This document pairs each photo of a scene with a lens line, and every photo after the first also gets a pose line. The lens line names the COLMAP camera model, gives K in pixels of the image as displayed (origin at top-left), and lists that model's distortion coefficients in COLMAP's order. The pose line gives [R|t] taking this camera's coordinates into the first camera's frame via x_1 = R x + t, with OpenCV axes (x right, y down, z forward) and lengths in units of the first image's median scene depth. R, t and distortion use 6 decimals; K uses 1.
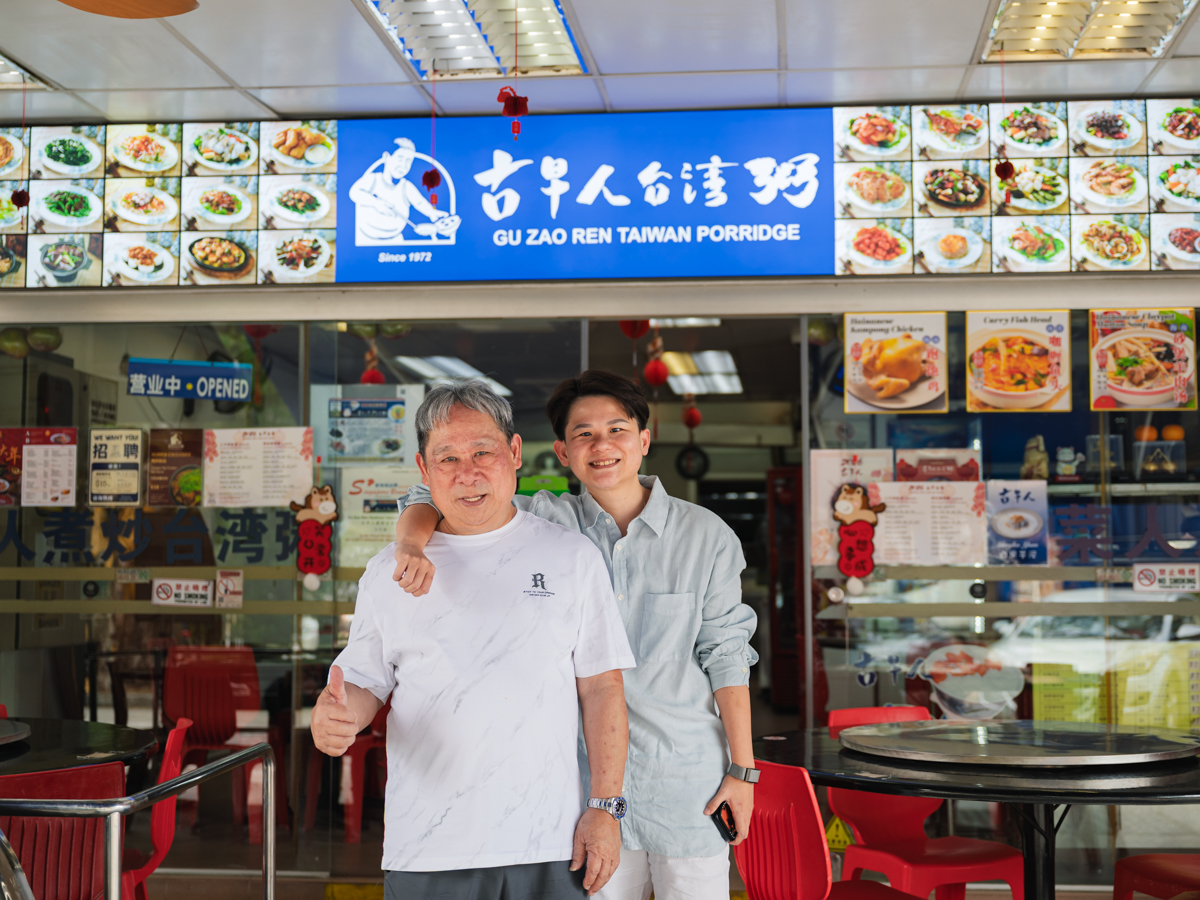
lens RADIAL K [[1522.5, 0, 600.0], [0, 1522.5, 450.0], [0, 0, 1]] dist [0.012267, 0.007083]
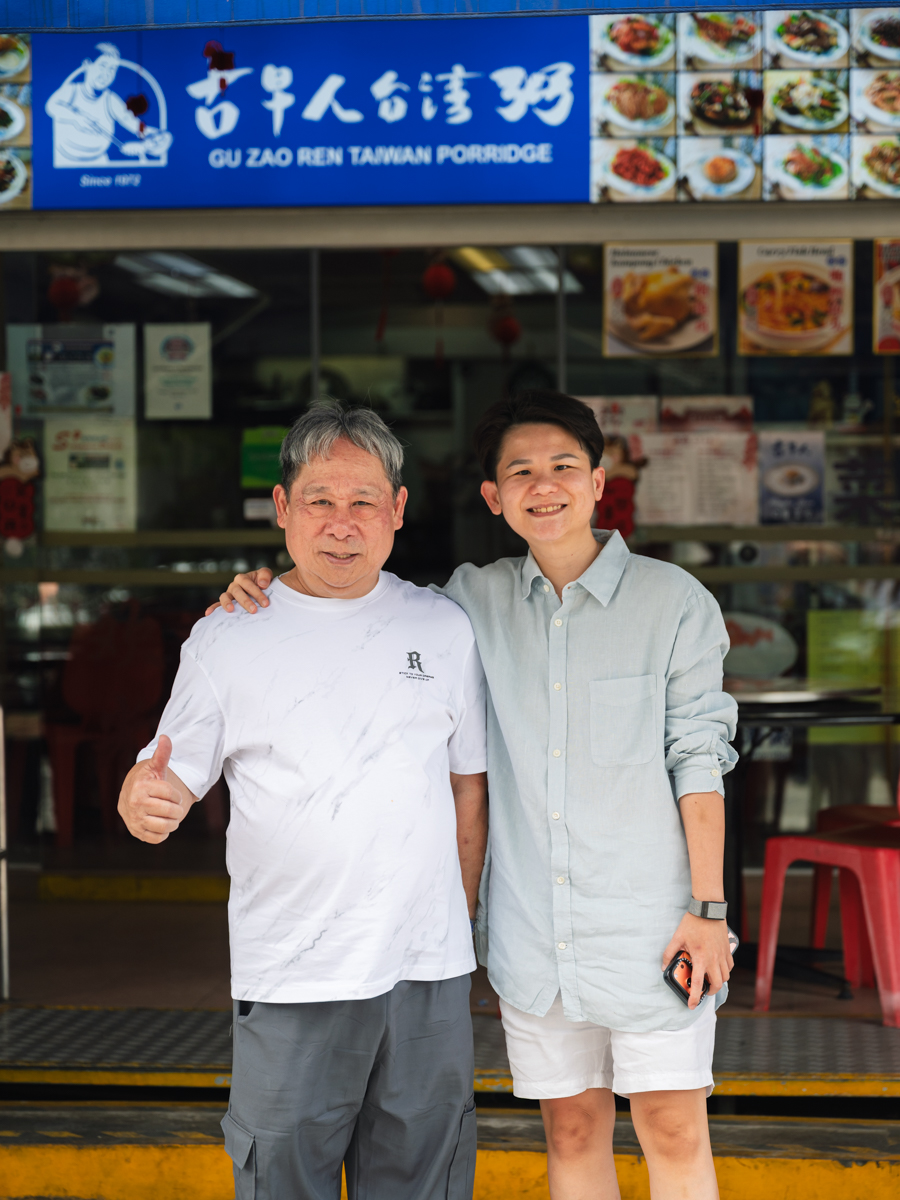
lens RADIAL K [[2756.1, 0, 450.0], [0, 2756.1, 600.0], [0, 0, 1]] dist [0.012573, -0.025814]
pose [[0.999772, -0.003906, -0.020972, 0.104169], [0.006098, 0.994401, 0.105495, -0.053629], [0.020443, -0.105599, 0.994199, -0.627125]]
